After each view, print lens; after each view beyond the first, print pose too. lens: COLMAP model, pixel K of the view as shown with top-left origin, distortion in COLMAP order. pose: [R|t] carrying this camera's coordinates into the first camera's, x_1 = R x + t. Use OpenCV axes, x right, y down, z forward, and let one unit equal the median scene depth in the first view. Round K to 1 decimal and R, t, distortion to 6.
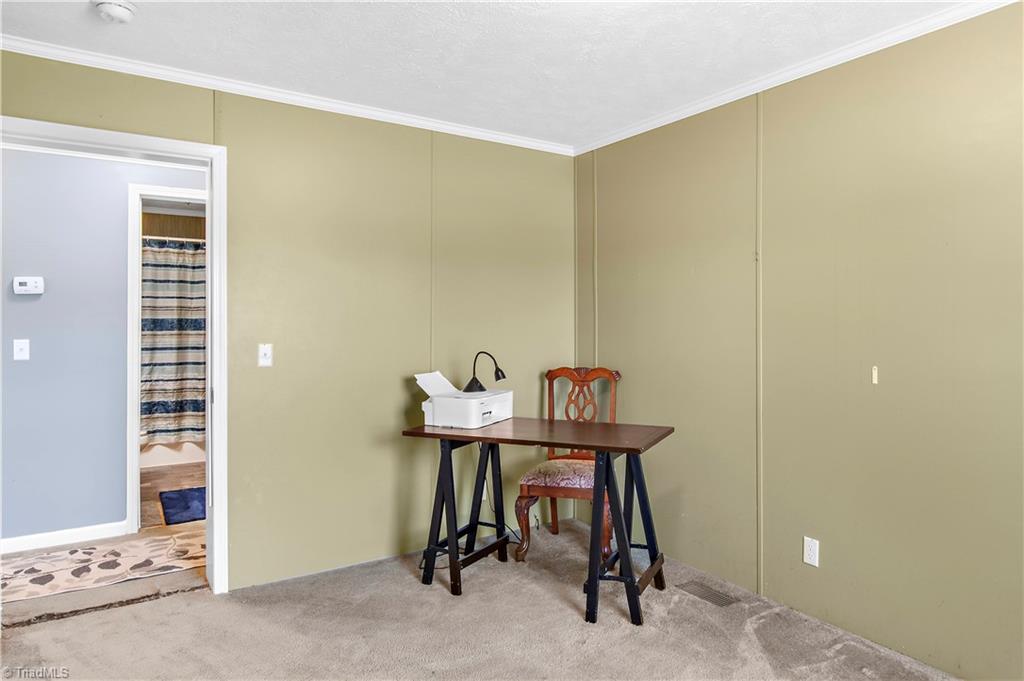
lens RADIAL K [[627.2, 0, 515.9], [0, 627.2, 333.8], [0, 0, 1]] dist [-0.004042, 0.000236]
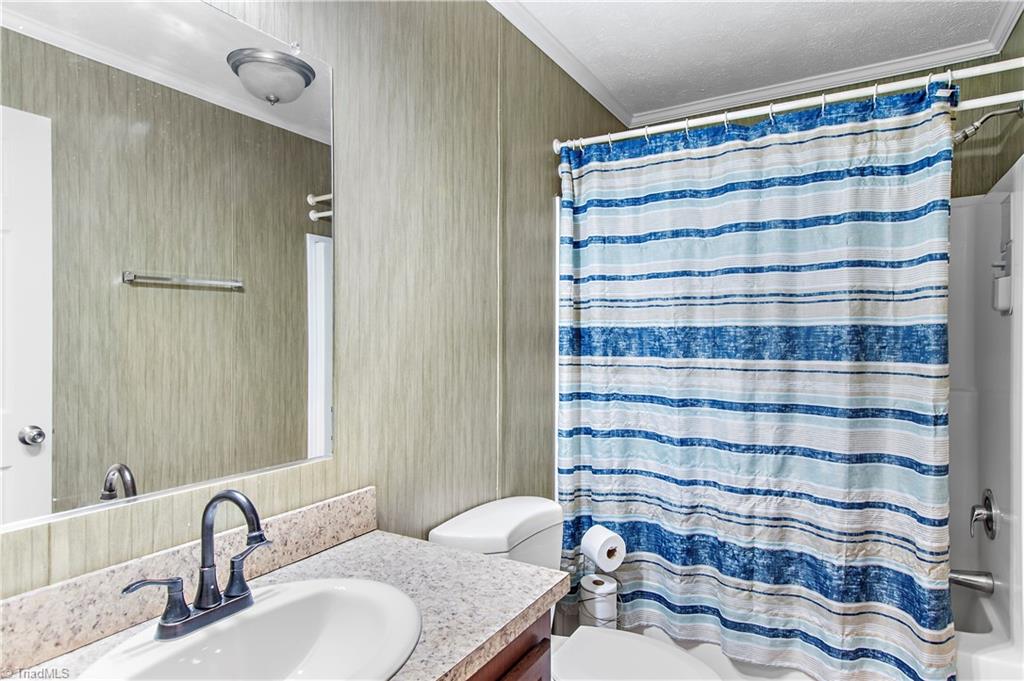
lens RADIAL K [[577.3, 0, 517.0], [0, 577.3, 334.1], [0, 0, 1]] dist [-0.000454, -0.000628]
pose [[0.478700, -0.005456, -0.877962, -0.352422], [-0.005095, 0.999947, -0.008992, -0.015705], [0.877964, 0.008777, 0.478646, 0.690886]]
